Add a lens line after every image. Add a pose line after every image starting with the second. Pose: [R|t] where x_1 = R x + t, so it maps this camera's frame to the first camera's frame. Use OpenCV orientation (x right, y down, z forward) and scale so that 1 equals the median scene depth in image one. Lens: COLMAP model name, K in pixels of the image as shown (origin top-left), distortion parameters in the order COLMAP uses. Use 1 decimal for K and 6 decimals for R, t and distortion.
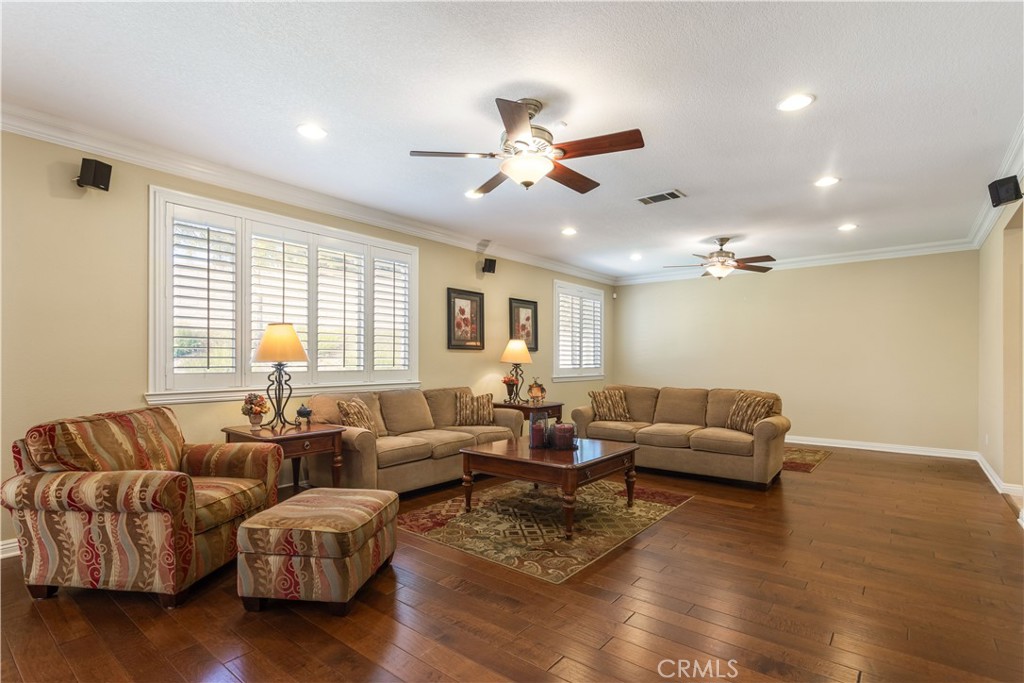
lens RADIAL K [[498.4, 0, 502.7], [0, 498.4, 360.4], [0, 0, 1]] dist [0.007556, -0.000054]
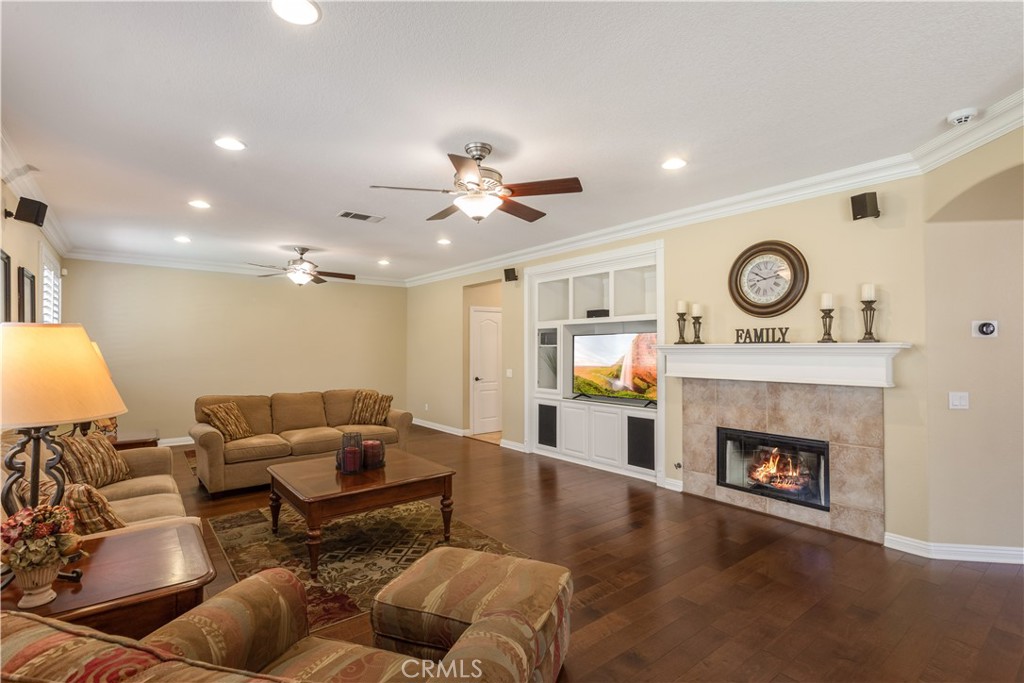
lens RADIAL K [[498.4, 0, 509.6], [0, 498.4, 344.1], [0, 0, 1]] dist [0.007556, -0.000054]
pose [[0.208813, 0.003919, 0.977948, -0.669195], [0.000910, 0.999991, -0.004202, -0.047614], [-0.977955, 0.001767, 0.208808, 0.471255]]
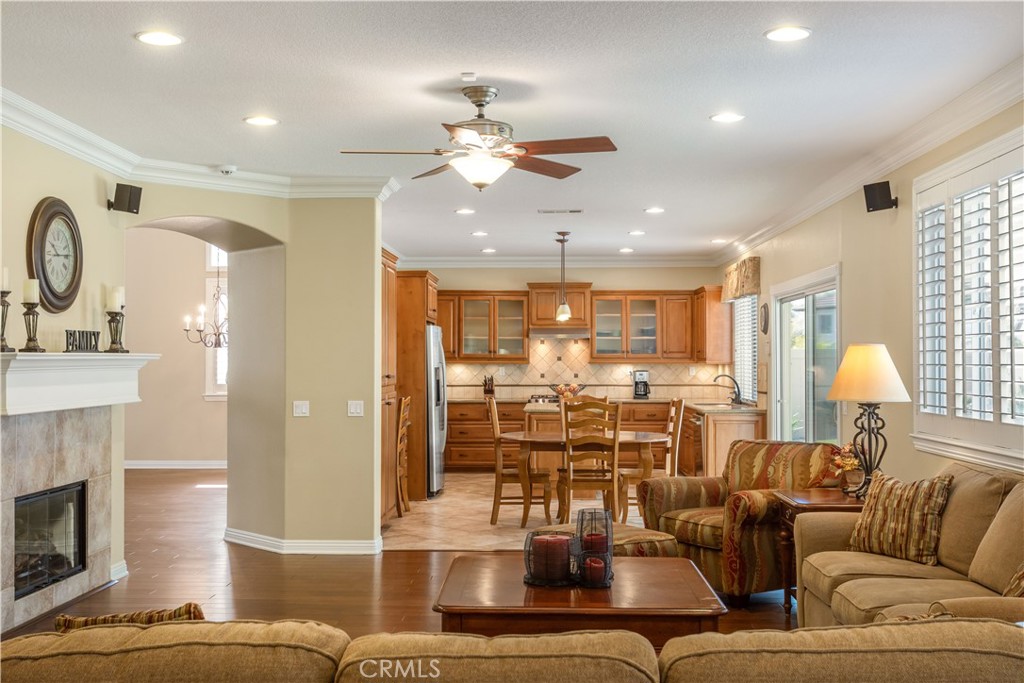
lens RADIAL K [[1150.6, 0, 539.9], [0, 1150.6, 344.5], [0, 0, 1]] dist [0.018682, 0.000000]
pose [[-0.774176, -0.012875, -0.632839, 0.755577], [-0.002892, 0.999855, -0.016804, -0.040073], [0.632964, -0.011179, -0.774101, 1.661525]]
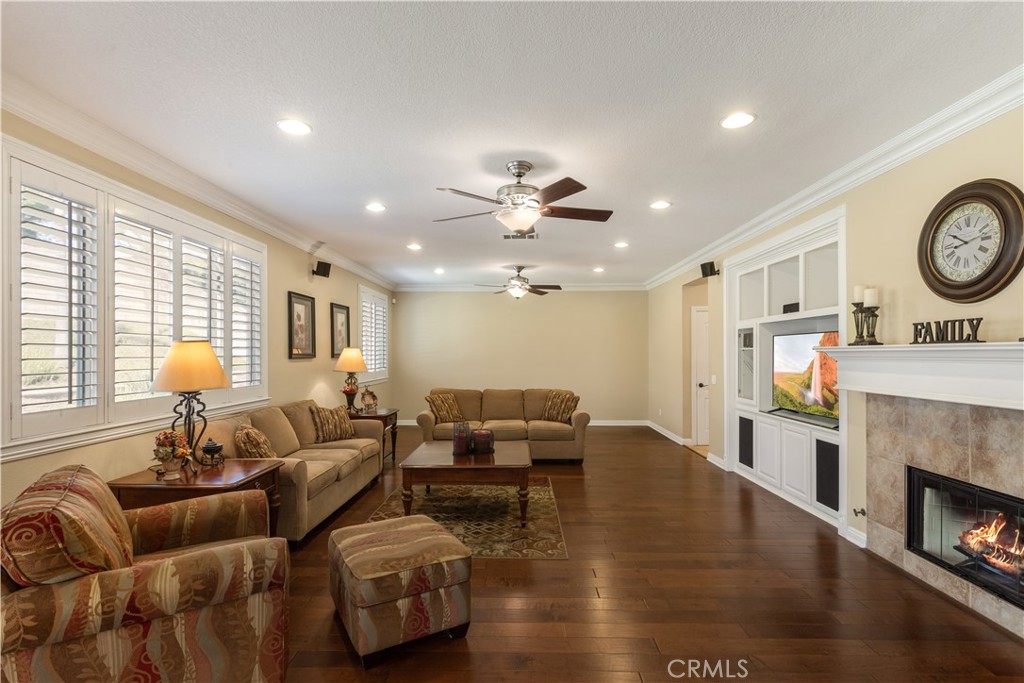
lens RADIAL K [[498.4, 0, 501.1], [0, 498.4, 354.2], [0, 0, 1]] dist [0.007556, -0.000054]
pose [[0.793369, -0.008382, 0.608684, -0.468729], [0.005637, 0.999963, 0.006423, -0.046424], [-0.608715, -0.001664, 0.793387, 0.062362]]
